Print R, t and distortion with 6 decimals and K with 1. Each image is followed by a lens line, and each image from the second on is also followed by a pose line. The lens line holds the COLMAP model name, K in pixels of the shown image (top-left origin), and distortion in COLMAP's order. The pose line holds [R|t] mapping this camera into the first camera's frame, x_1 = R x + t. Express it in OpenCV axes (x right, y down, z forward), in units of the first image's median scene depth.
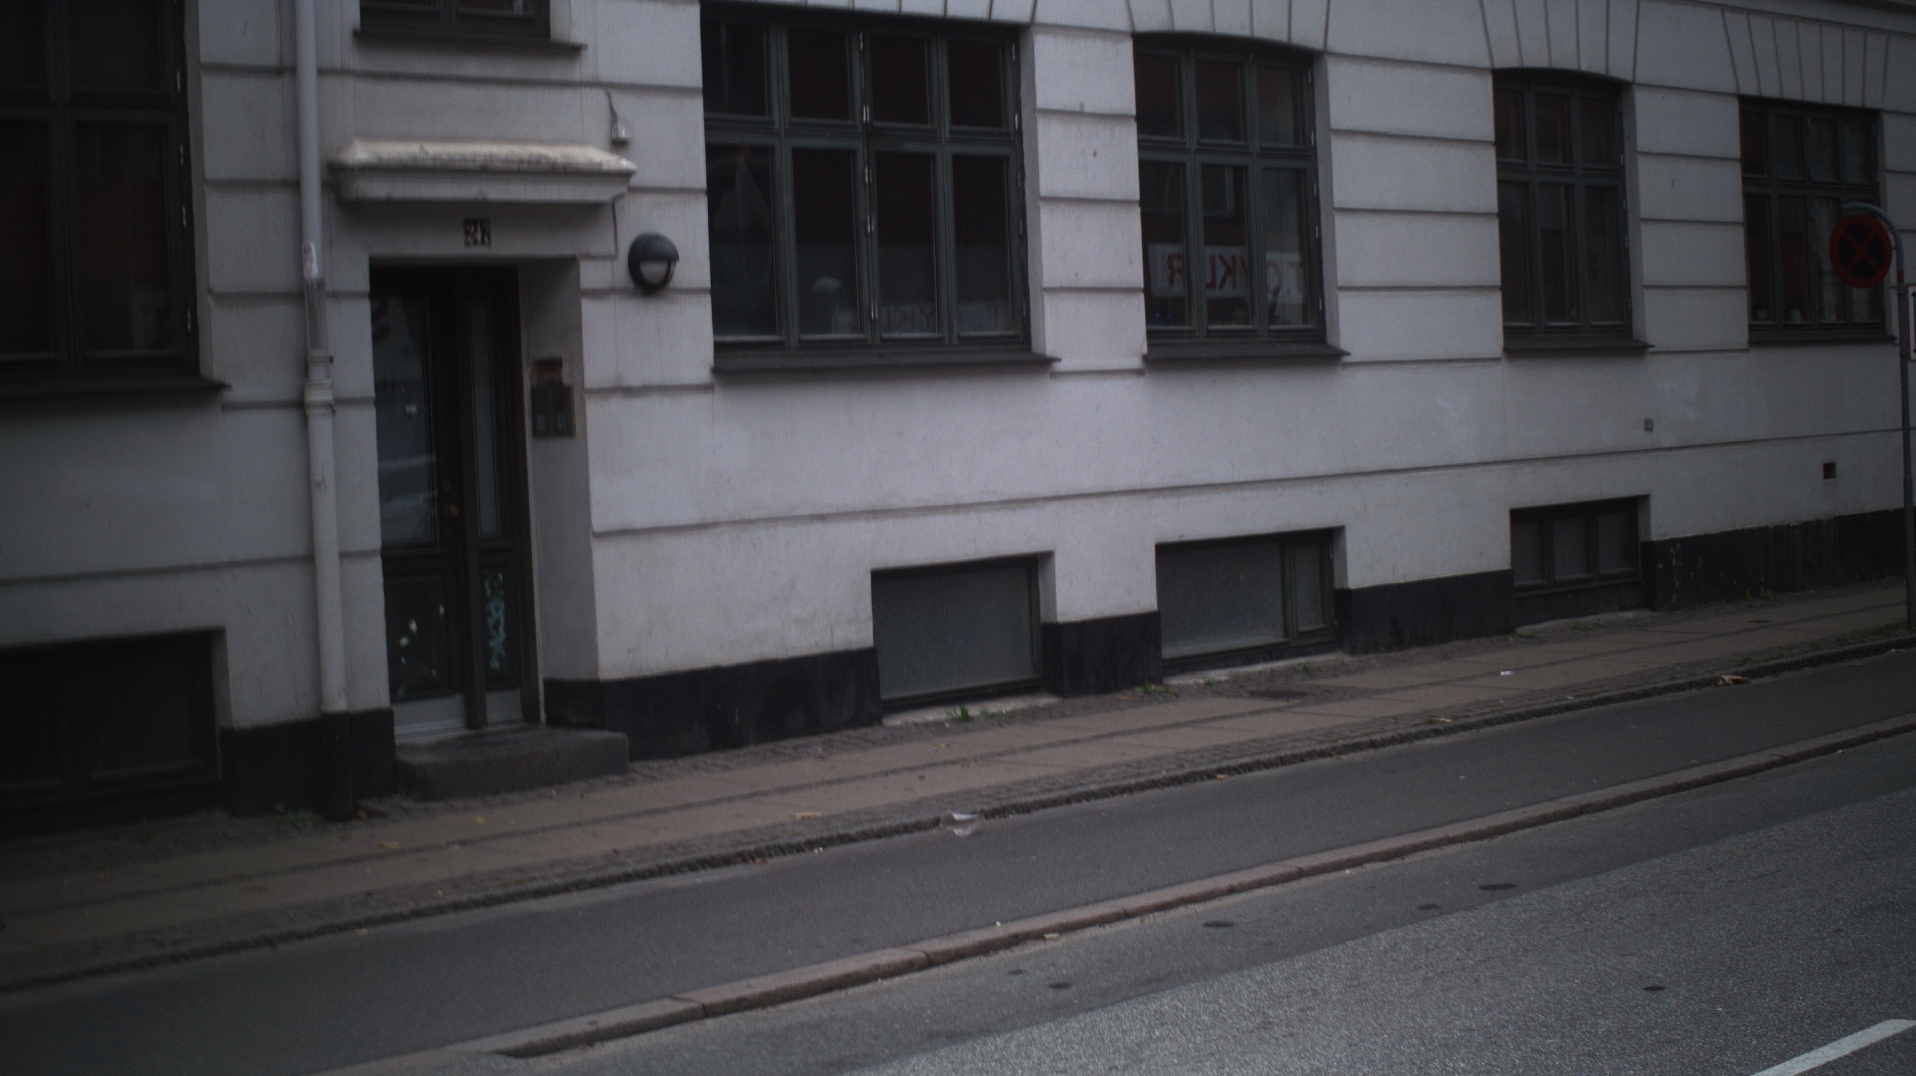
lens RADIAL K [[3698.7, 0, 958.0], [0, 3698.7, 538.0], [0, 0, 1]] dist [-0.310068, 0.548565]
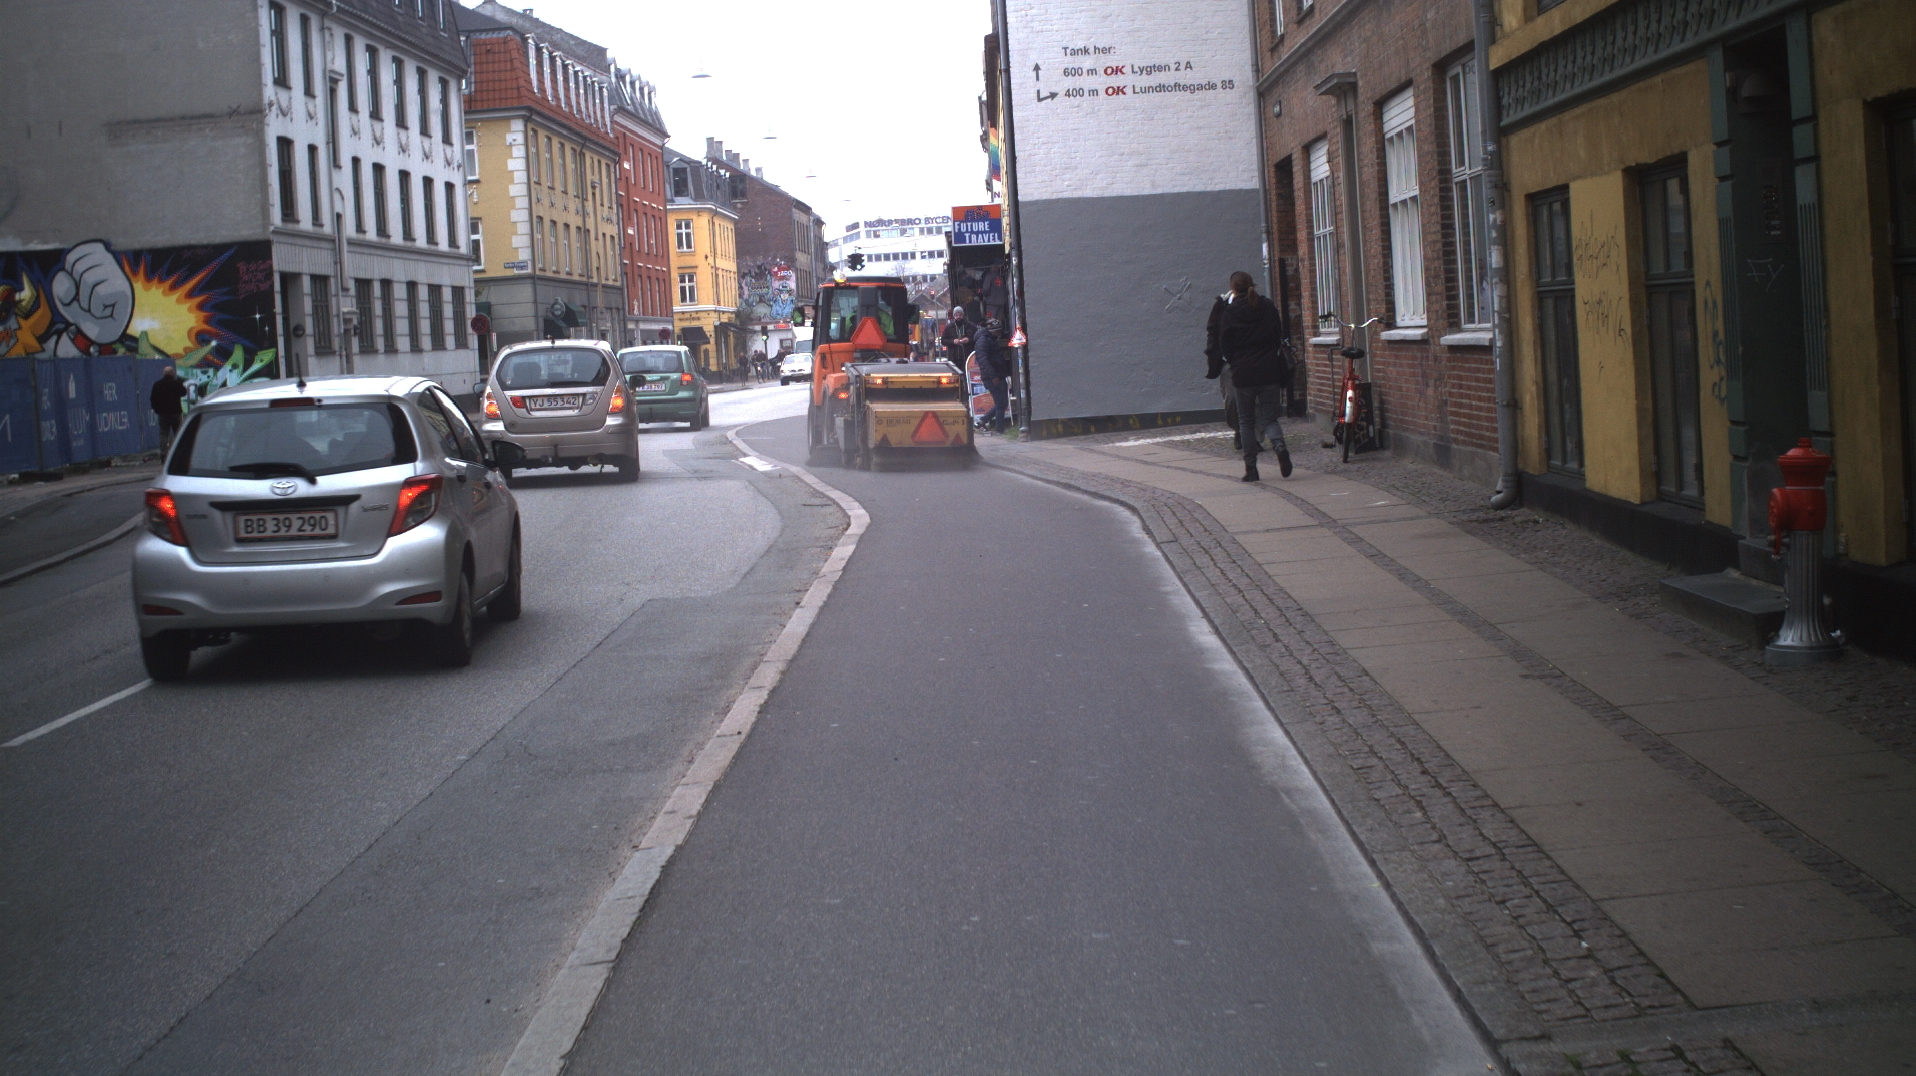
lens RADIAL K [[3663.8, 0, 958.0], [0, 3663.8, 538.0], [0, 0, 1]] dist [-0.329874, 0.379768]
pose [[0.796226, -0.041435, 0.603579, -2.017585], [0.052920, 0.998598, -0.001258, 0.217658], [-0.602681, 0.032943, 0.797302, -2.887981]]
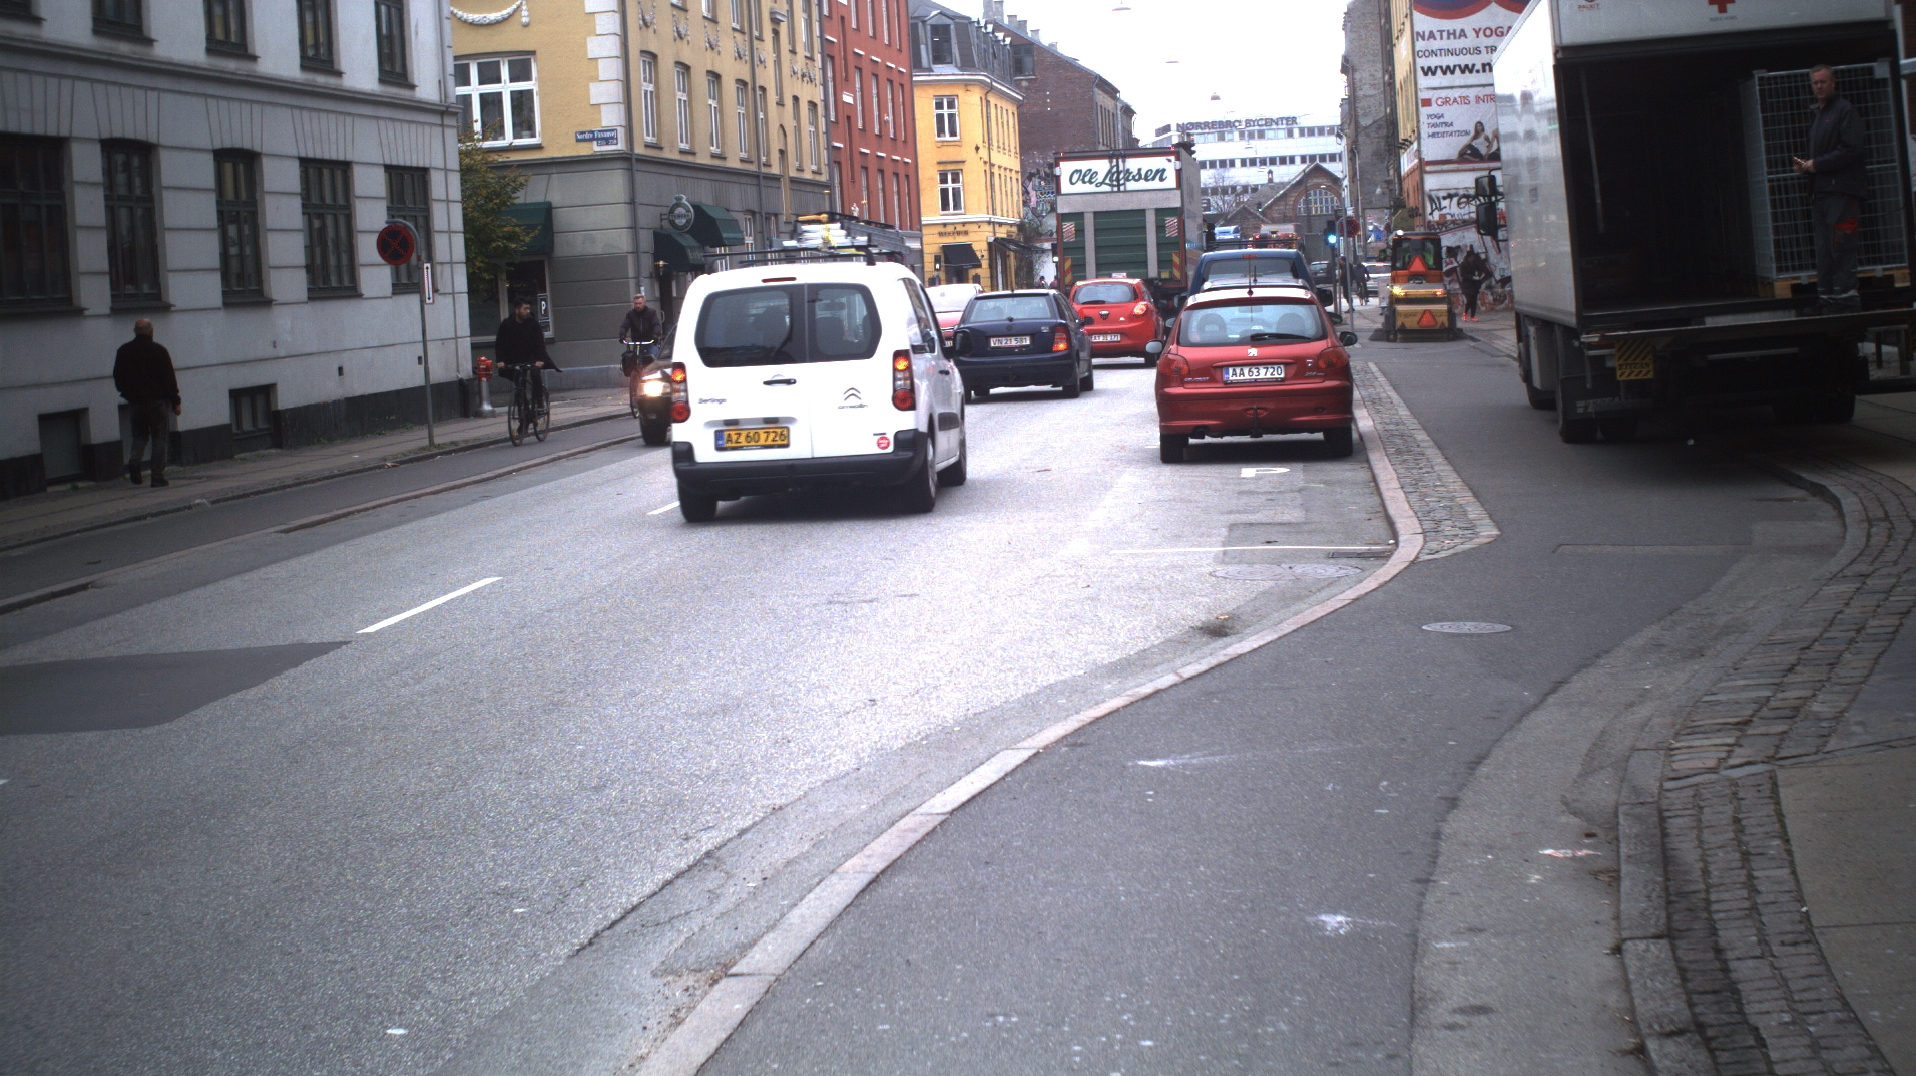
lens RADIAL K [[3679.2, 0, 958.0], [0, 3679.2, 538.0], [0, 0, 1]] dist [-0.296203, 0.297595]
pose [[0.843452, -0.047664, 0.535086, -0.559202], [0.045300, 0.998819, 0.017565, 0.054823], [-0.535291, 0.009424, 0.844615, -0.786520]]
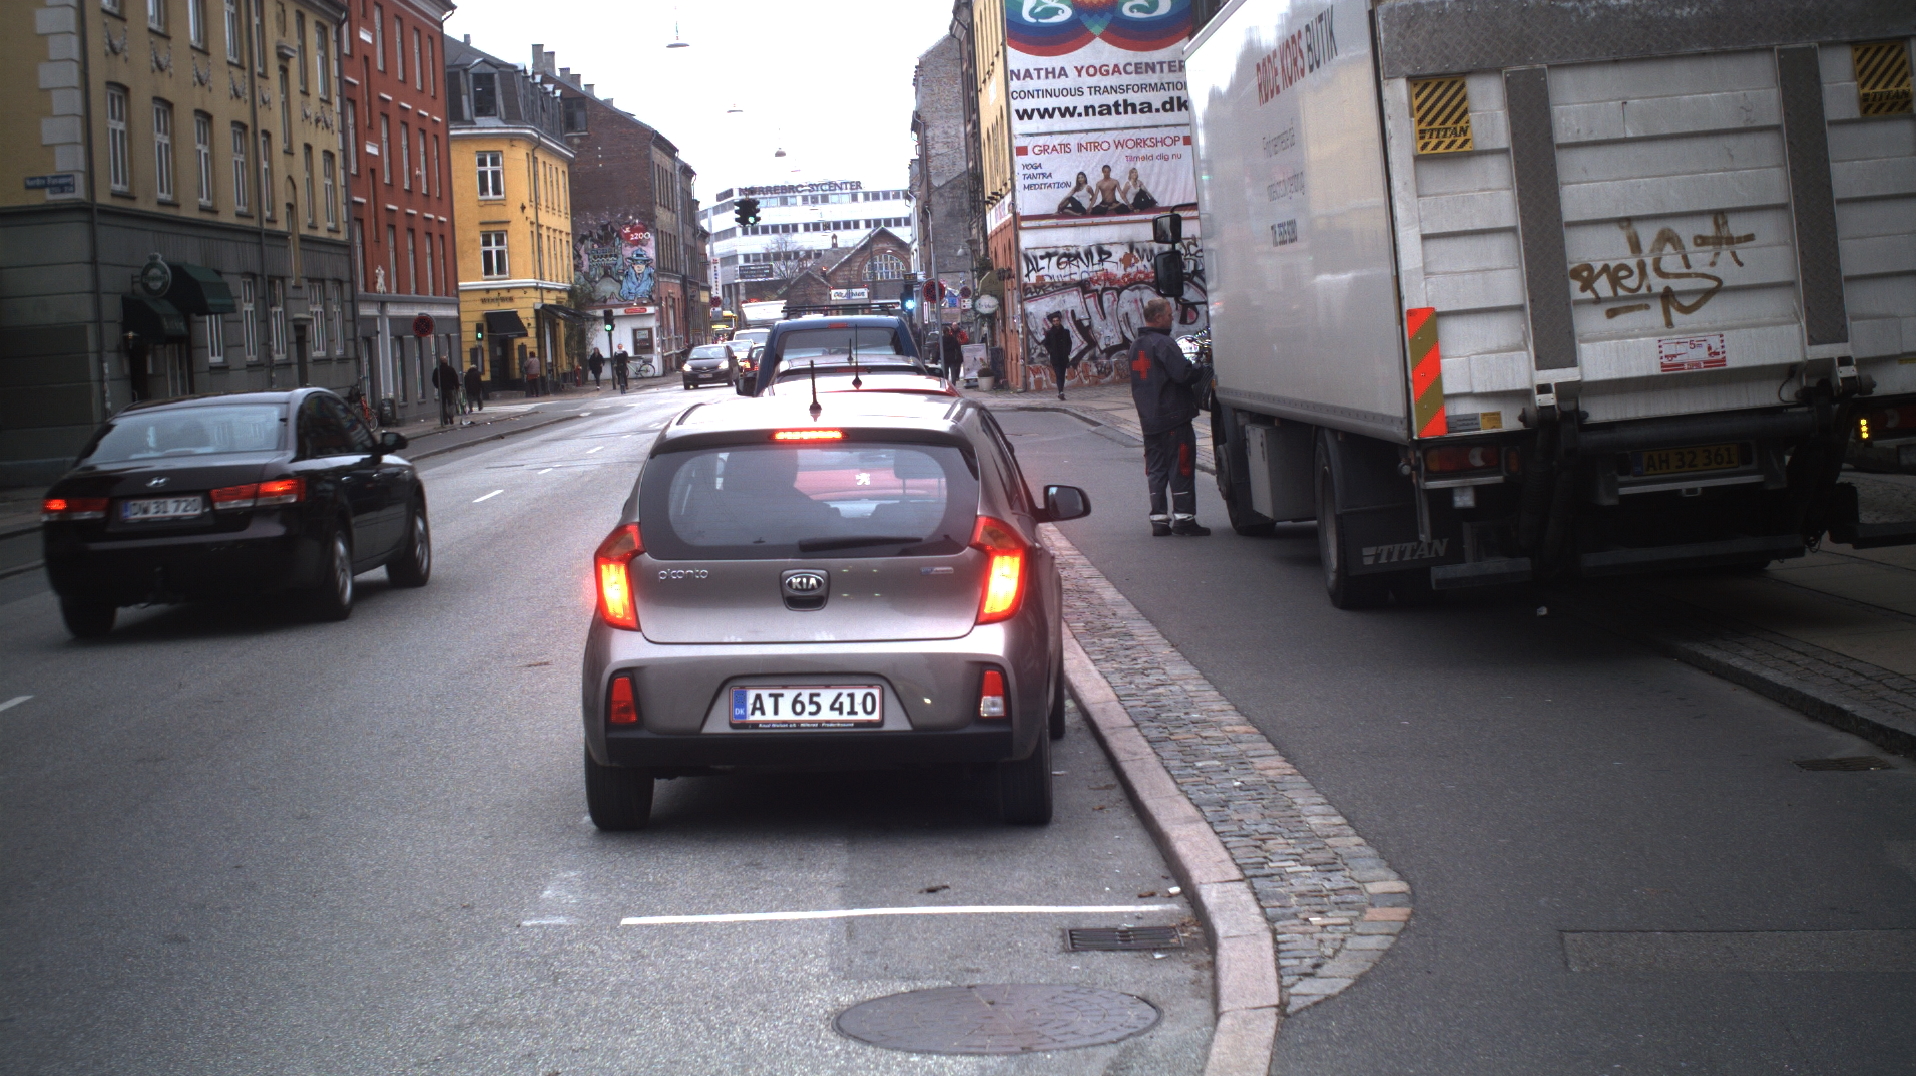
lens RADIAL K [[3679.2, 0, 958.0], [0, 3679.2, 538.0], [0, 0, 1]] dist [-0.296203, 0.297595]
pose [[0.773640, -0.042130, 0.632223, -0.260510], [0.050306, 0.998721, 0.004994, 0.025272], [-0.631625, 0.027941, 0.774771, -0.372208]]
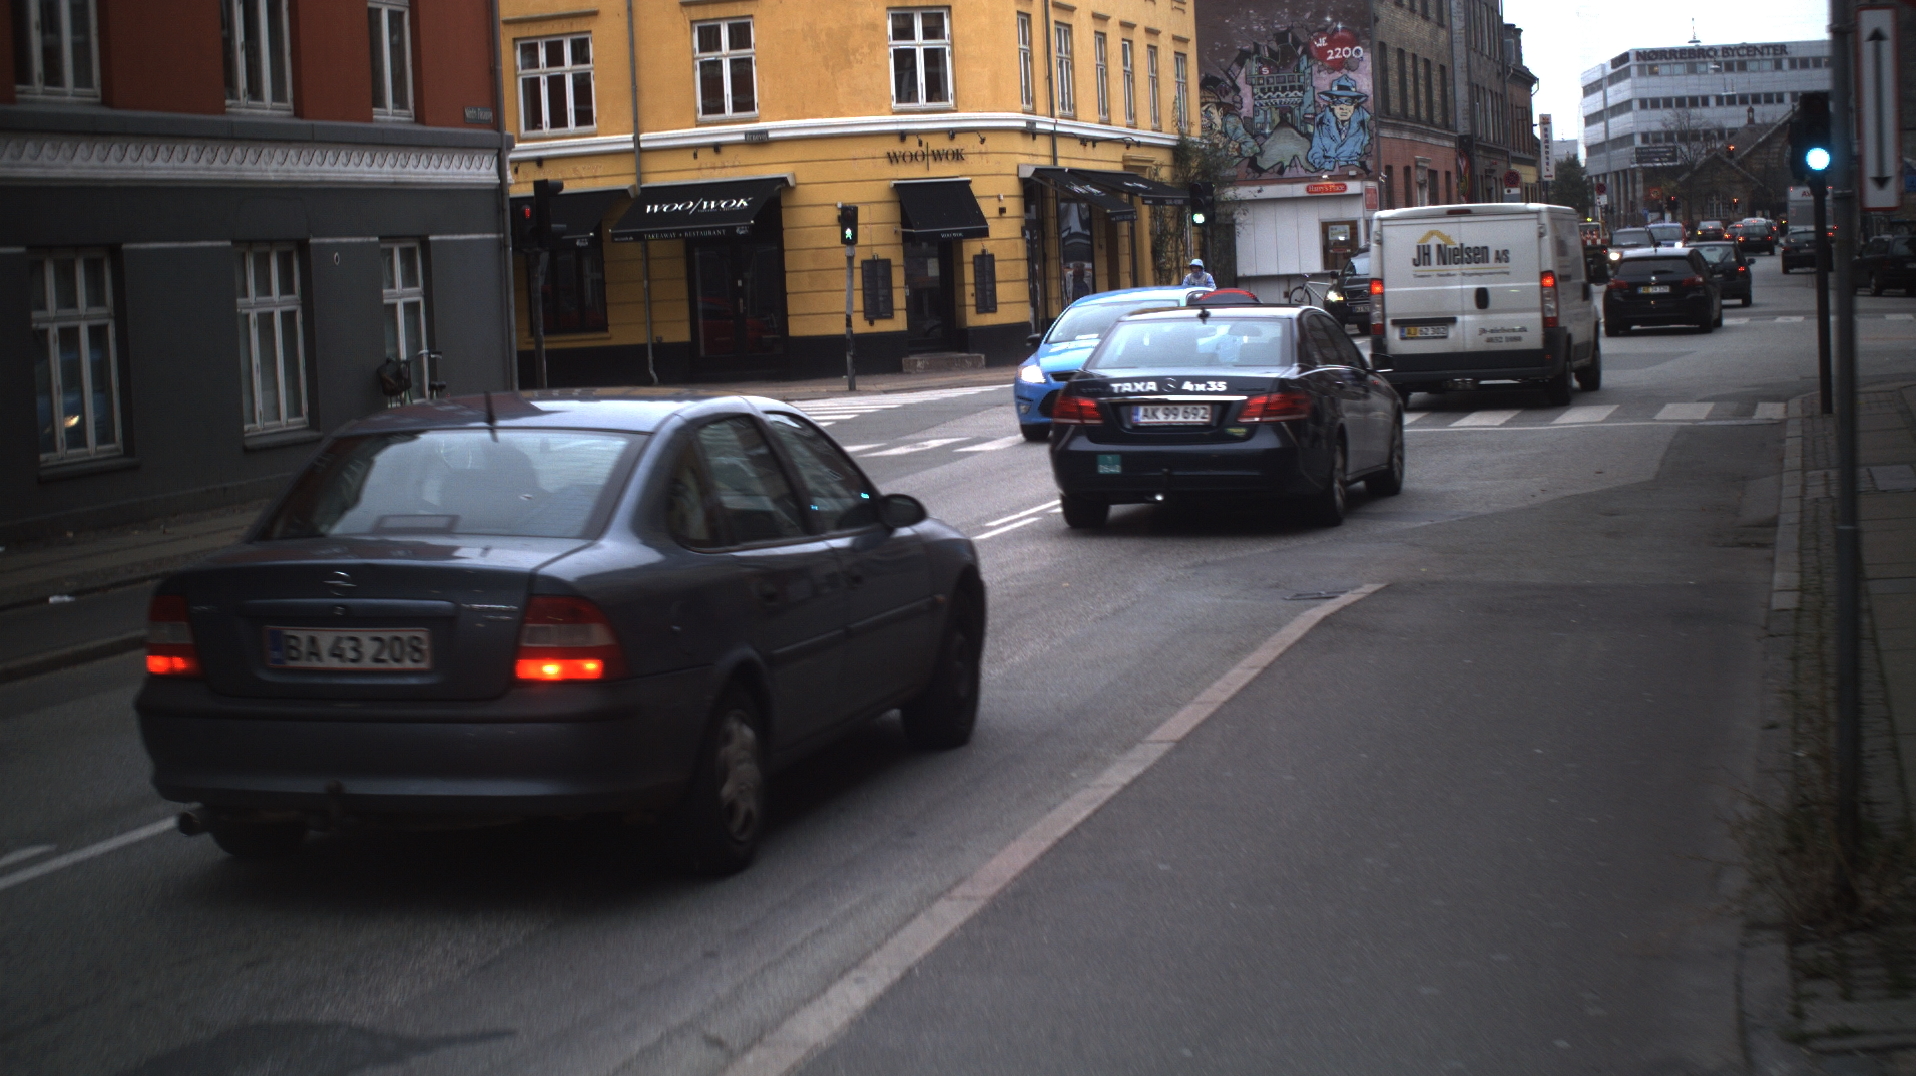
lens RADIAL K [[3698.7, 0, 958.0], [0, 3698.7, 538.0], [0, 0, 1]] dist [-0.310068, 0.548565]
pose [[0.907373, -0.037278, 0.418670, 1.914067], [0.029814, 0.999259, 0.024358, -0.160310], [-0.419268, -0.009619, 0.907812, 2.328194]]
